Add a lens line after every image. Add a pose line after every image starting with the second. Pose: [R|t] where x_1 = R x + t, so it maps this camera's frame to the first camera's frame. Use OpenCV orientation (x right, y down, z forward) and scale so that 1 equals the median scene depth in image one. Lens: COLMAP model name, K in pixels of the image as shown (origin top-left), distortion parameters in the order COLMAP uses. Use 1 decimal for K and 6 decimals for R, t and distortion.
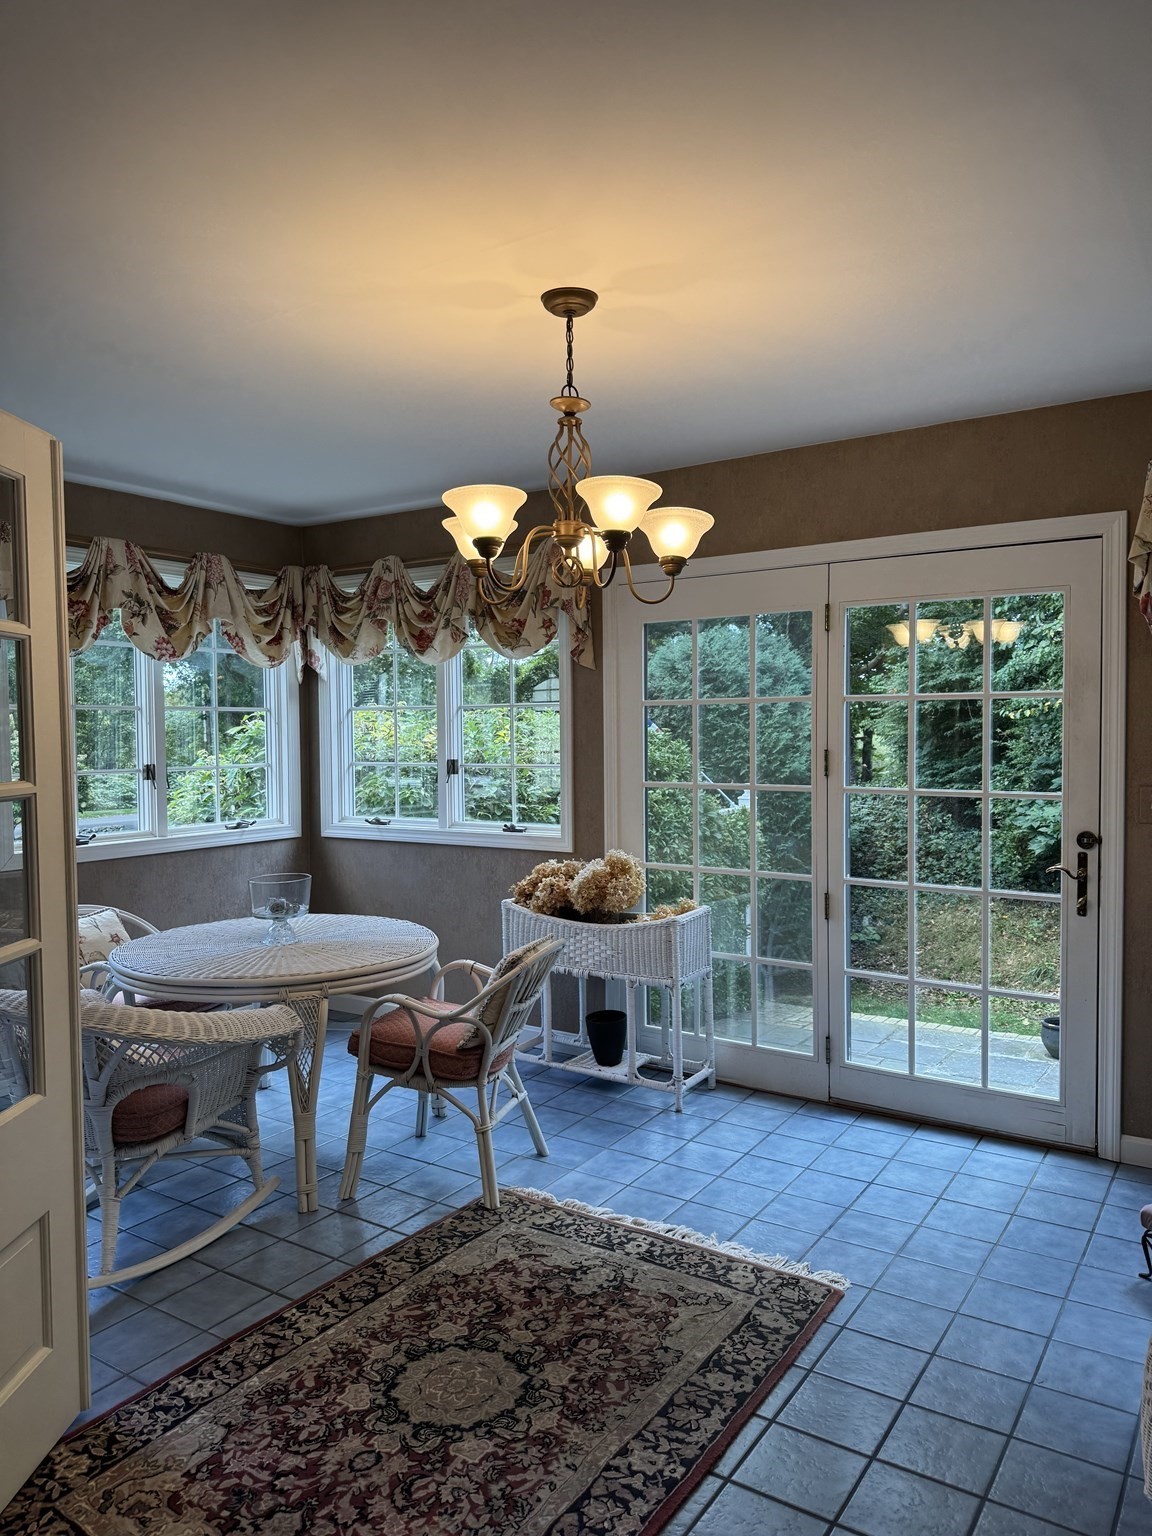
lens RADIAL K [[1091.9, 0, 576.0], [0, 1091.9, 768.0], [0, 0, 1]] dist [-0.002402, -0.004945]
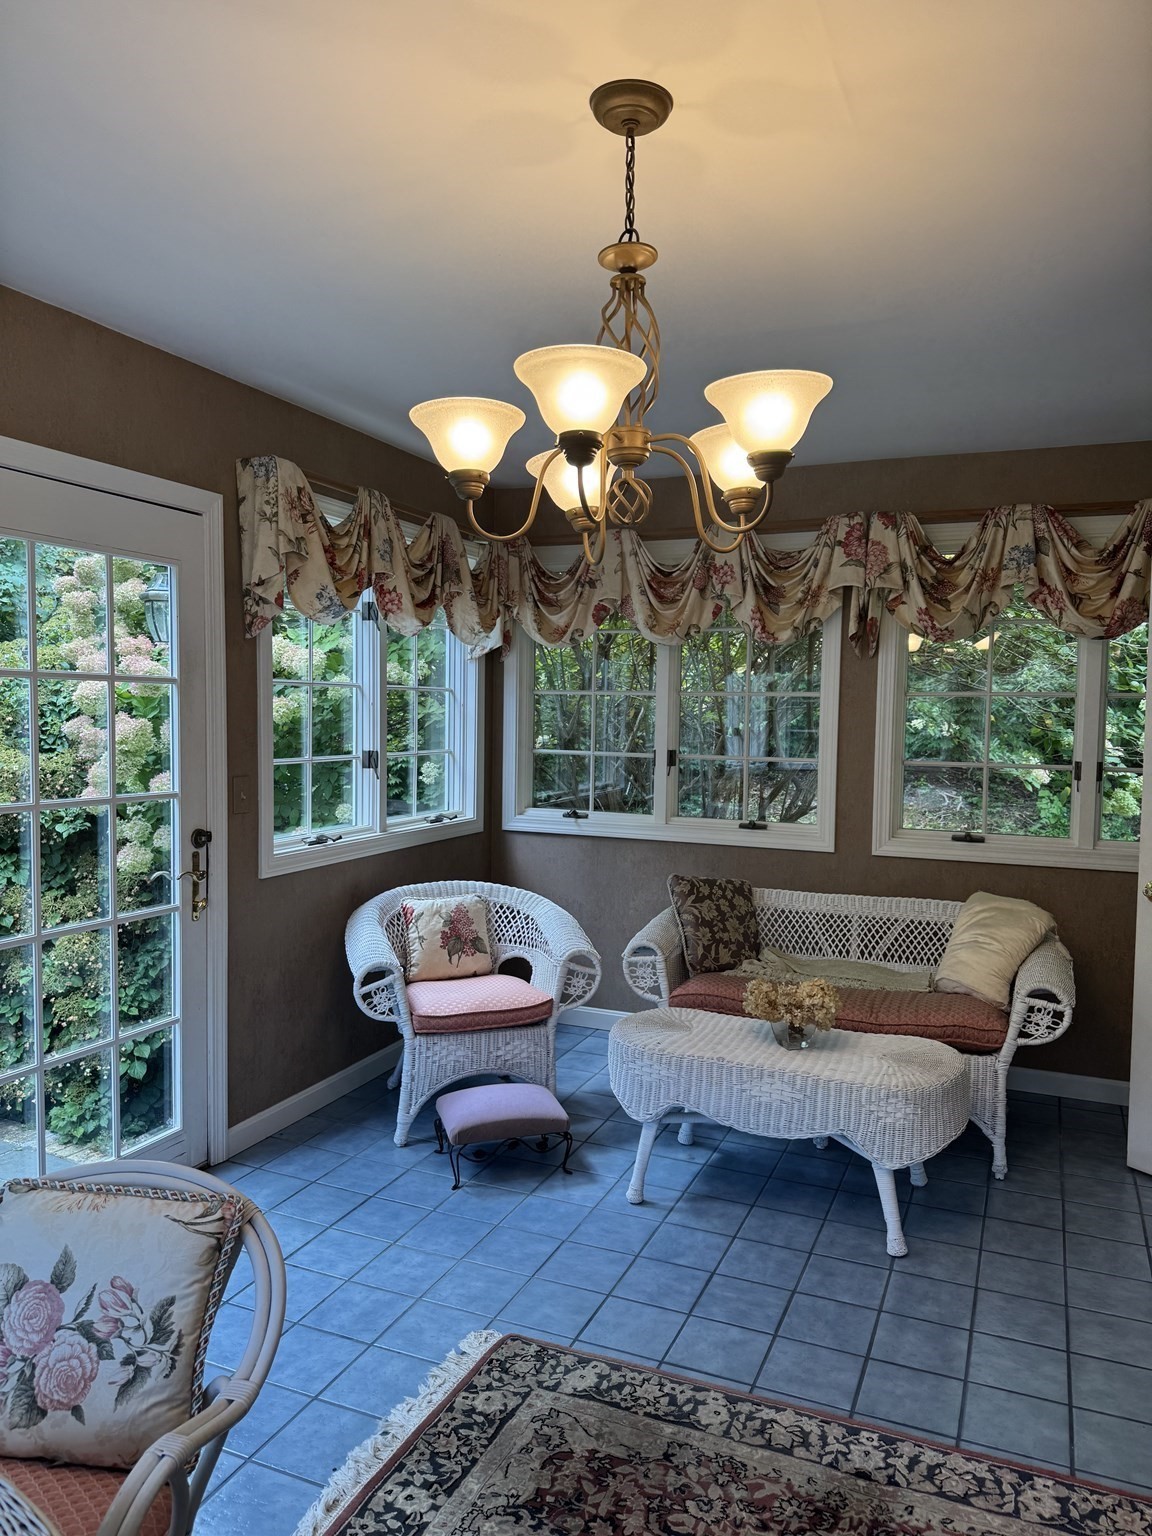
lens RADIAL K [[1092.1, 0, 576.0], [0, 1092.1, 768.0], [0, 0, 1]] dist [0.088703, -0.094295]
pose [[-0.180548, -0.046875, 0.982449, -0.647894], [0.027943, 0.998216, 0.052763, -0.043048], [-0.983169, 0.036979, -0.178916, 1.068590]]
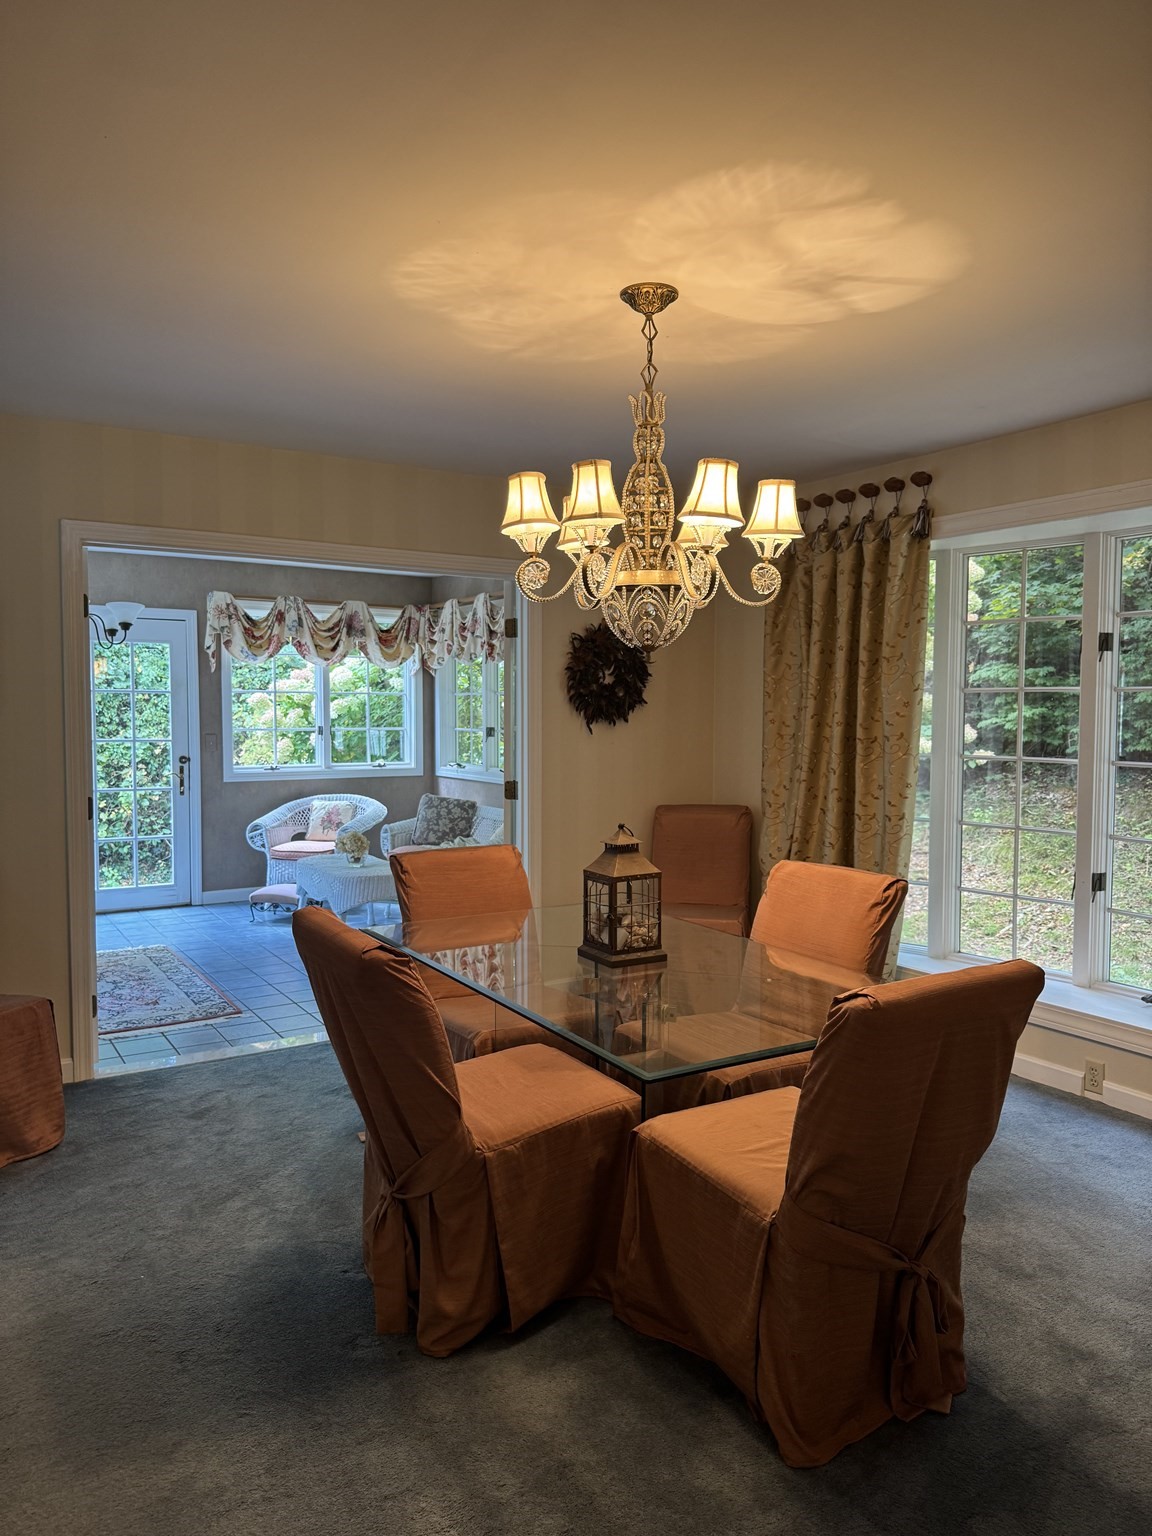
lens RADIAL K [[1092.1, 0, 576.0], [0, 1092.1, 768.0], [0, 0, 1]] dist [0.088703, -0.094295]
pose [[0.427771, -0.033517, 0.903266, -1.477028], [0.029083, 0.999305, 0.023307, 0.068921], [-0.903419, 0.016299, 0.428448, -0.805346]]
